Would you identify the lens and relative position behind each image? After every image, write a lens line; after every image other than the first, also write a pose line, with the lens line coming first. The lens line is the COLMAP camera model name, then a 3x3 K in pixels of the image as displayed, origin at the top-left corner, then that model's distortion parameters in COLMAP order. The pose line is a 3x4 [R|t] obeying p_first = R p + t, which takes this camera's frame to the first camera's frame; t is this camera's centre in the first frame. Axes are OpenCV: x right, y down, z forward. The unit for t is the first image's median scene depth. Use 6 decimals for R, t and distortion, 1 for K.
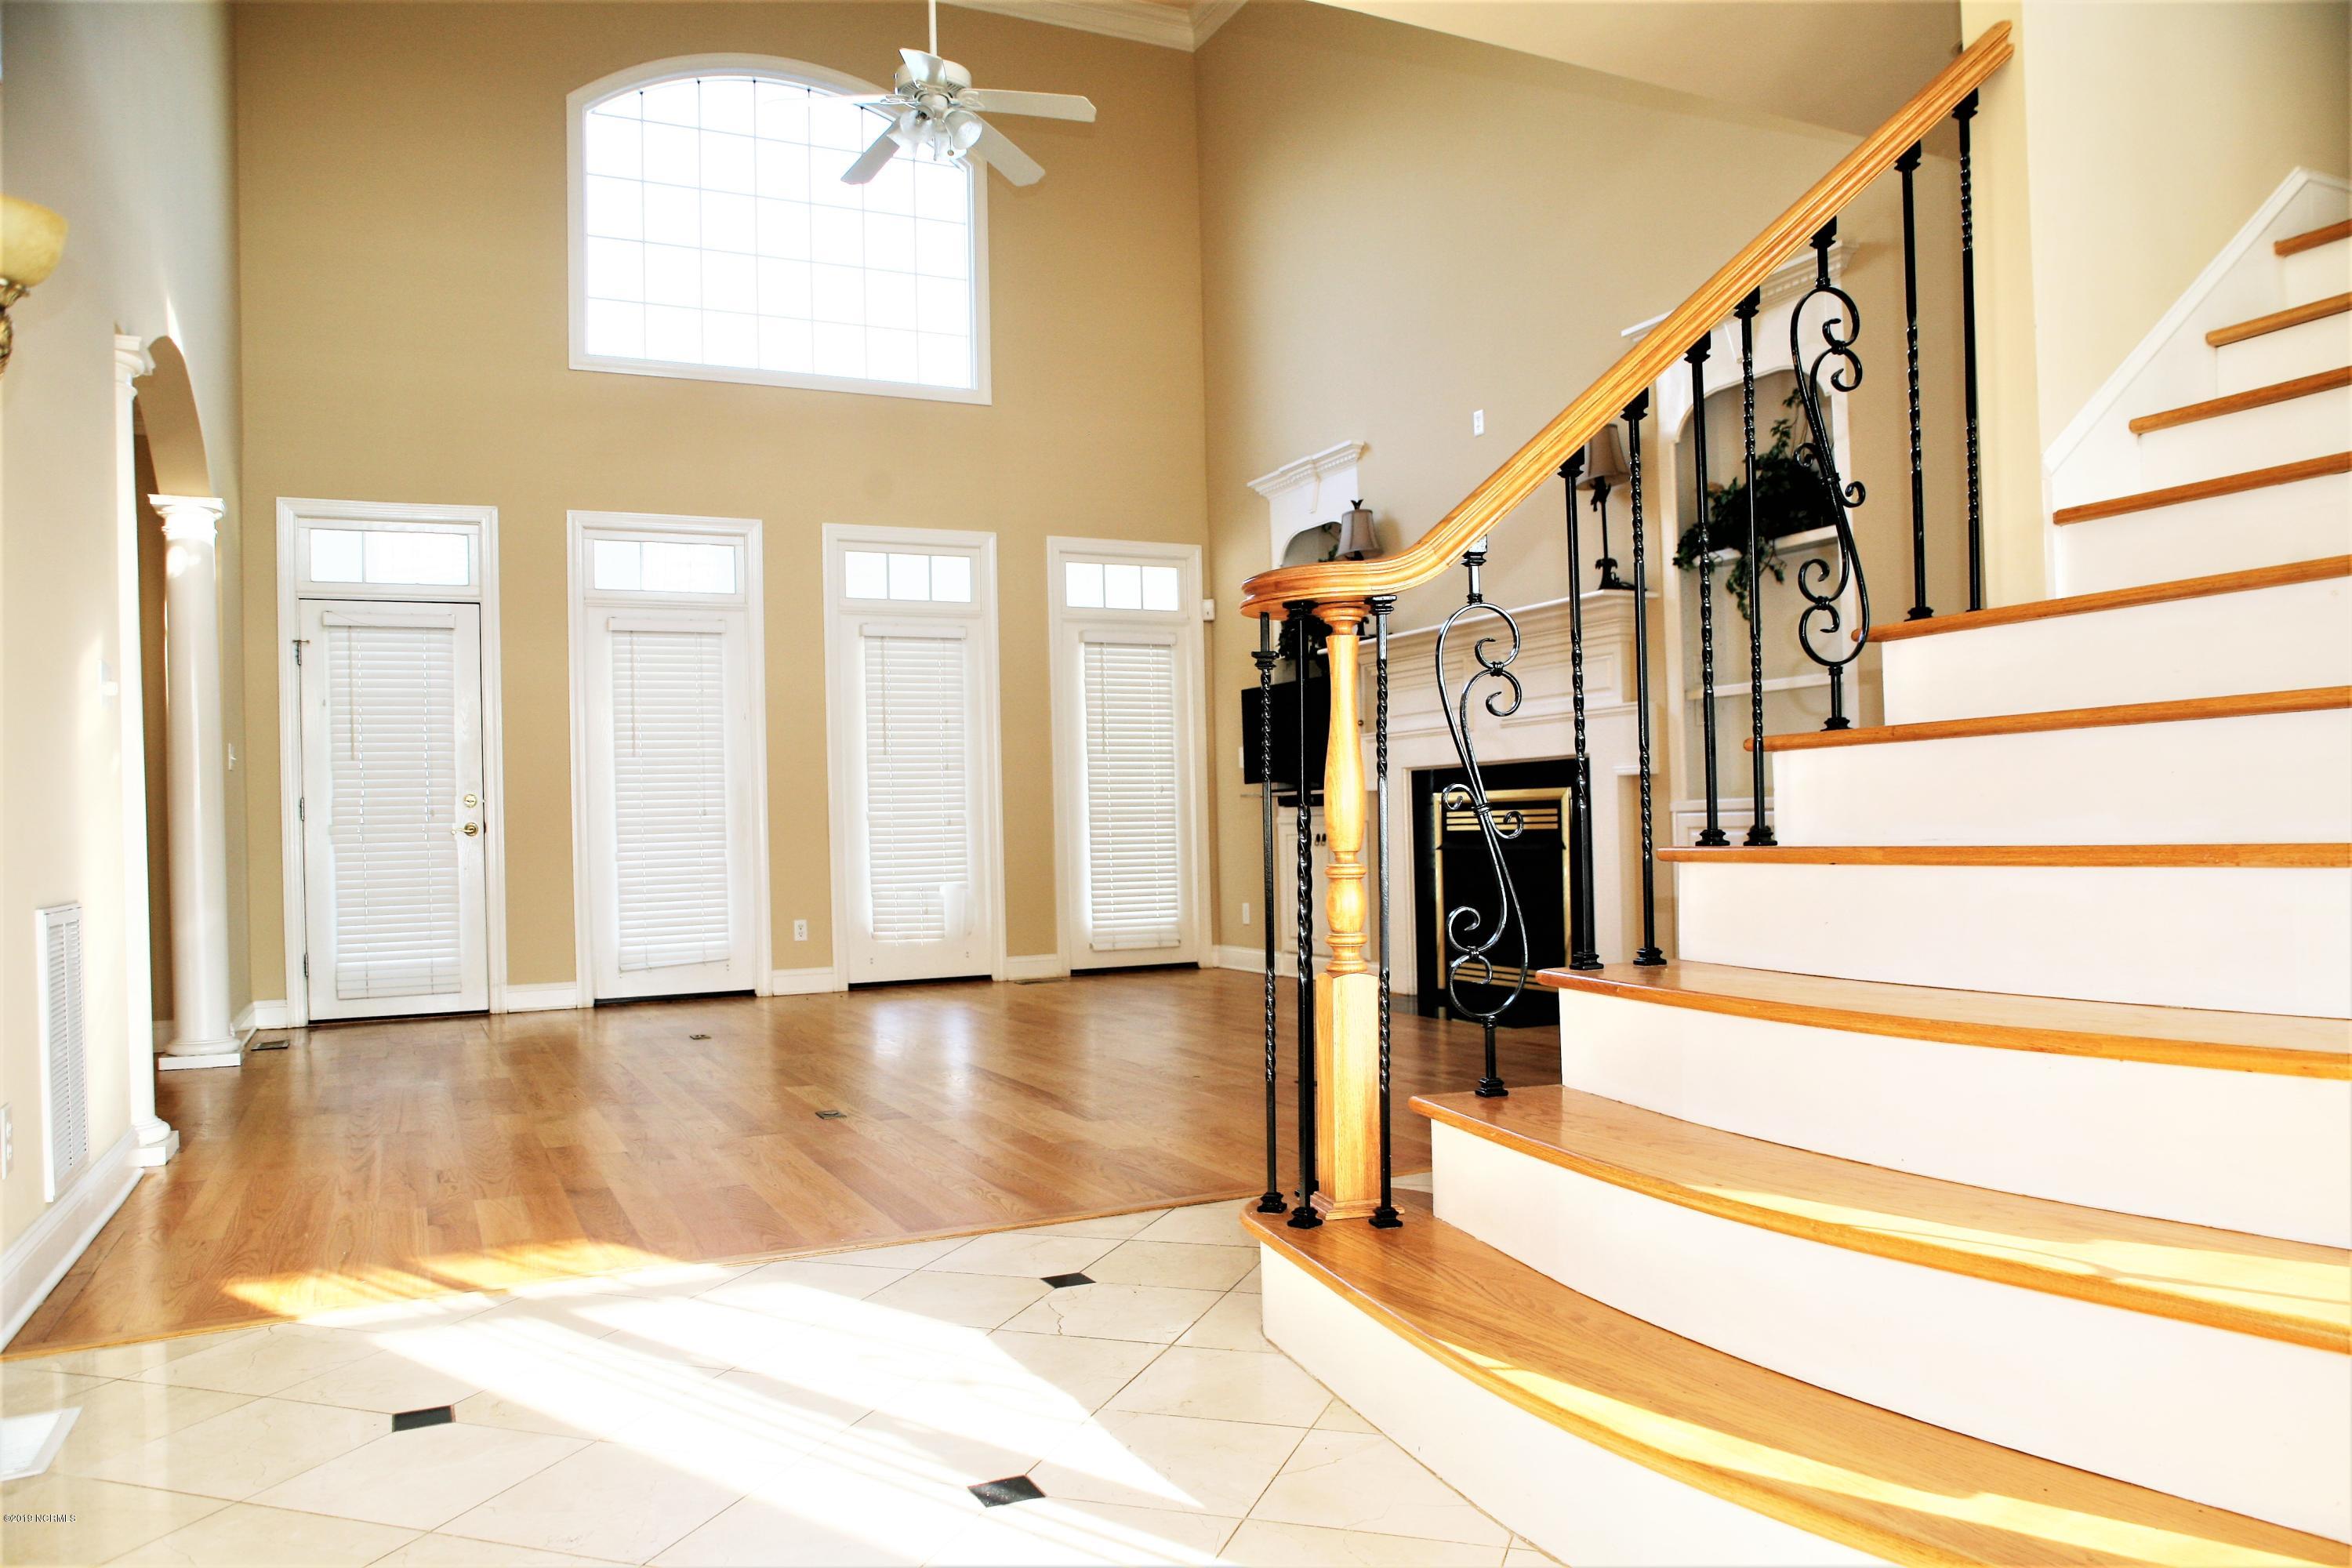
lens RADIAL K [[1638.6, 0, 1172.5], [0, 1638.6, 809.0], [0, 0, 1]] dist [-0.092005, 0.060187]
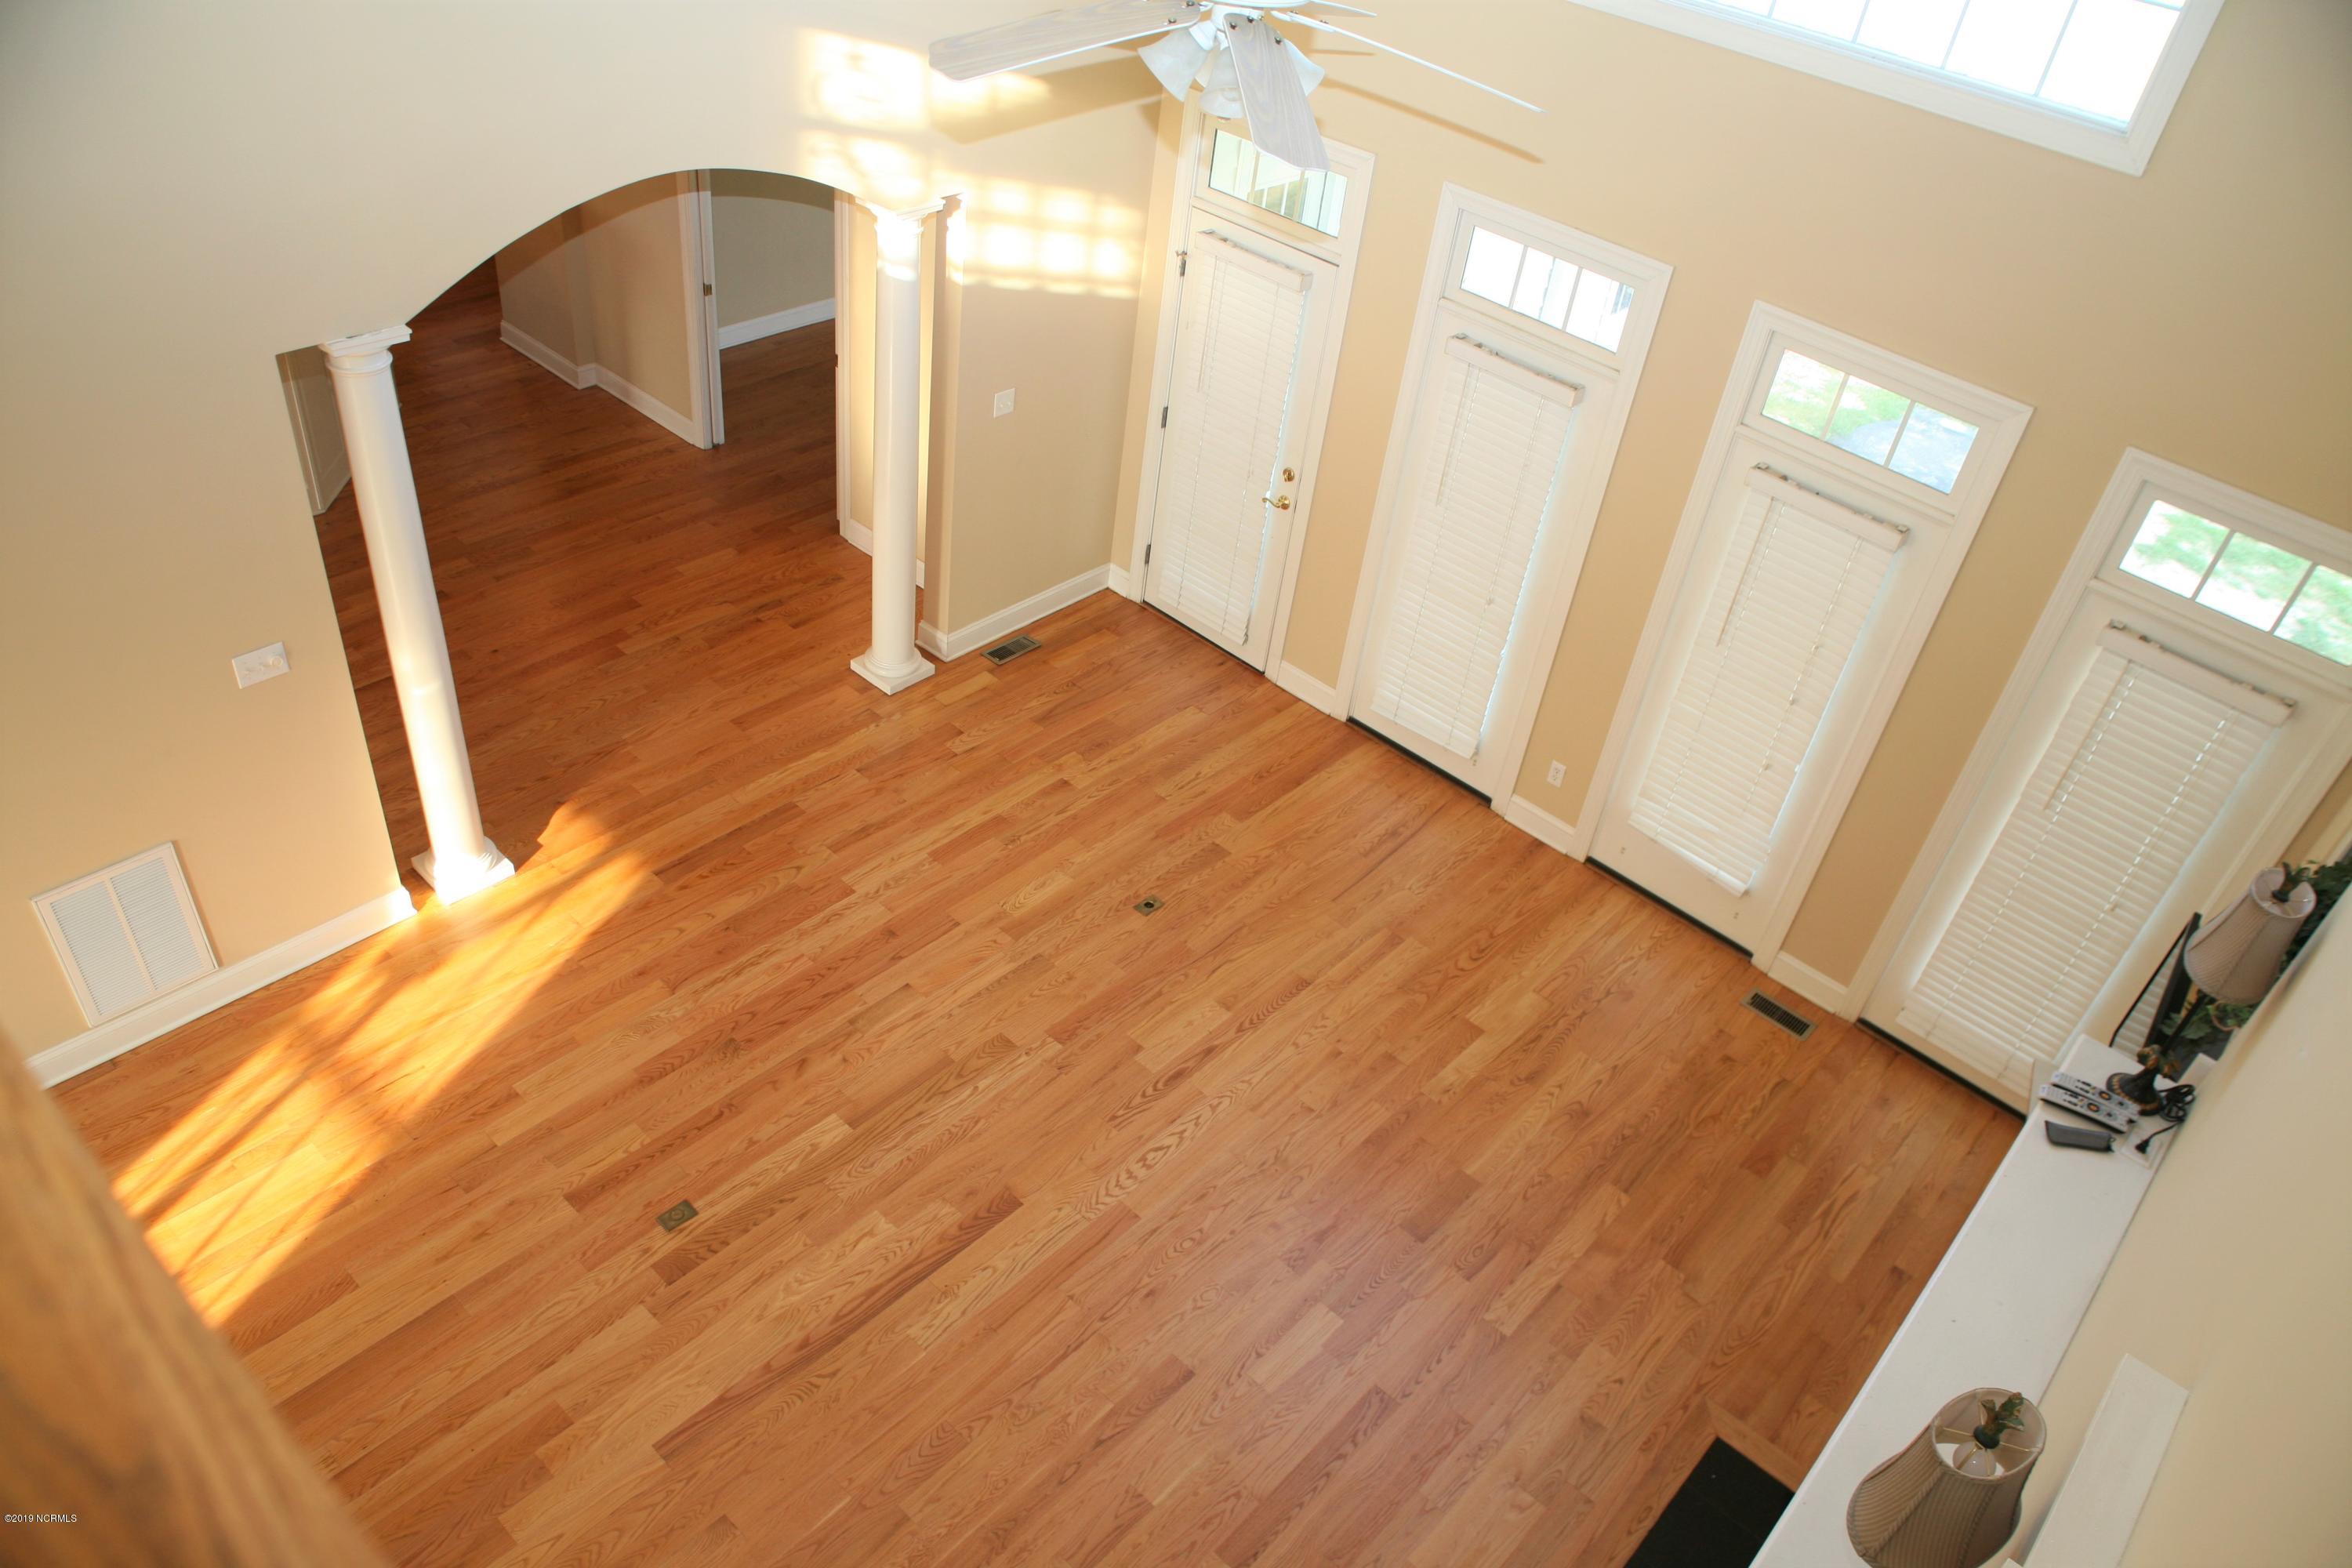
lens RADIAL K [[1638.6, 0, 1173.7], [0, 1638.6, 817.0], [0, 0, 1]] dist [-0.092005, 0.060187]
pose [[0.371850, 0.637677, -0.674608, 0.264616], [-0.112247, 0.752273, 0.649219, -0.420251], [0.921481, -0.165690, 0.351310, 0.550071]]
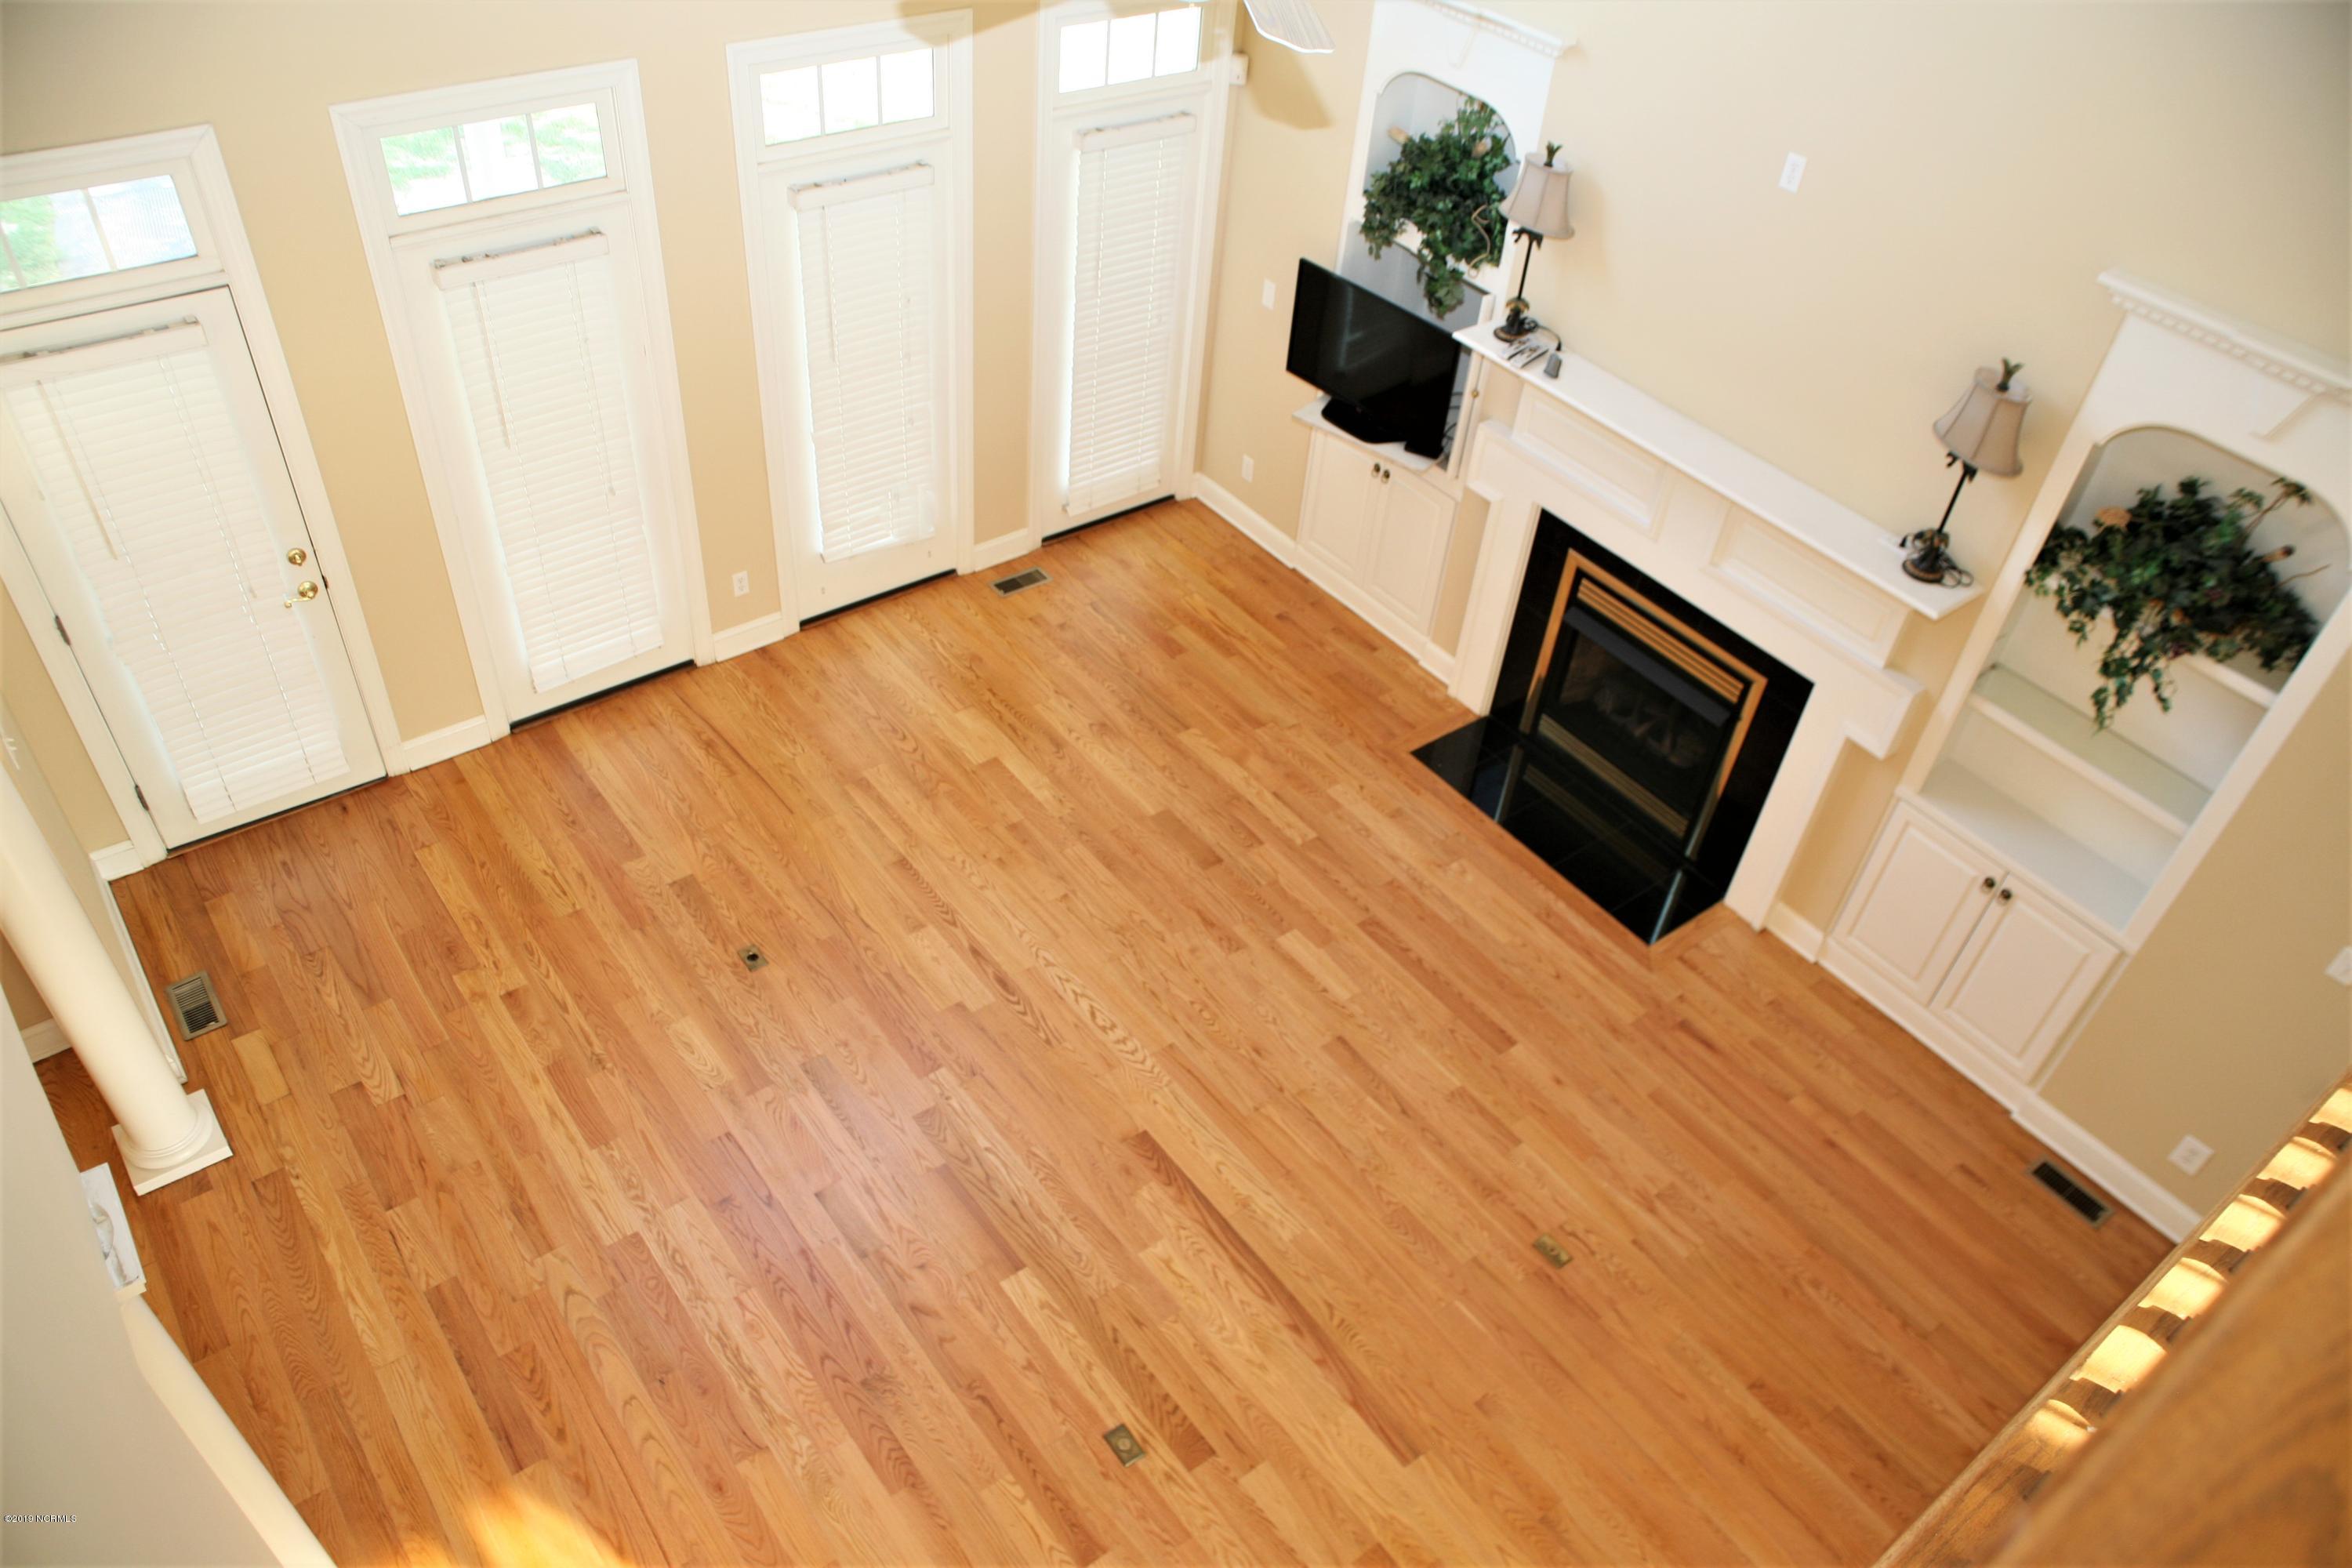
lens RADIAL K [[1638.6, 0, 1177.4], [0, 1638.6, 823.1], [0, 0, 1]] dist [-0.092005, 0.060187]
pose [[0.973802, -0.064159, 0.218161, -0.205519], [-0.104490, 0.725845, 0.679875, -0.410711], [-0.201971, -0.684859, 0.700125, 0.328088]]
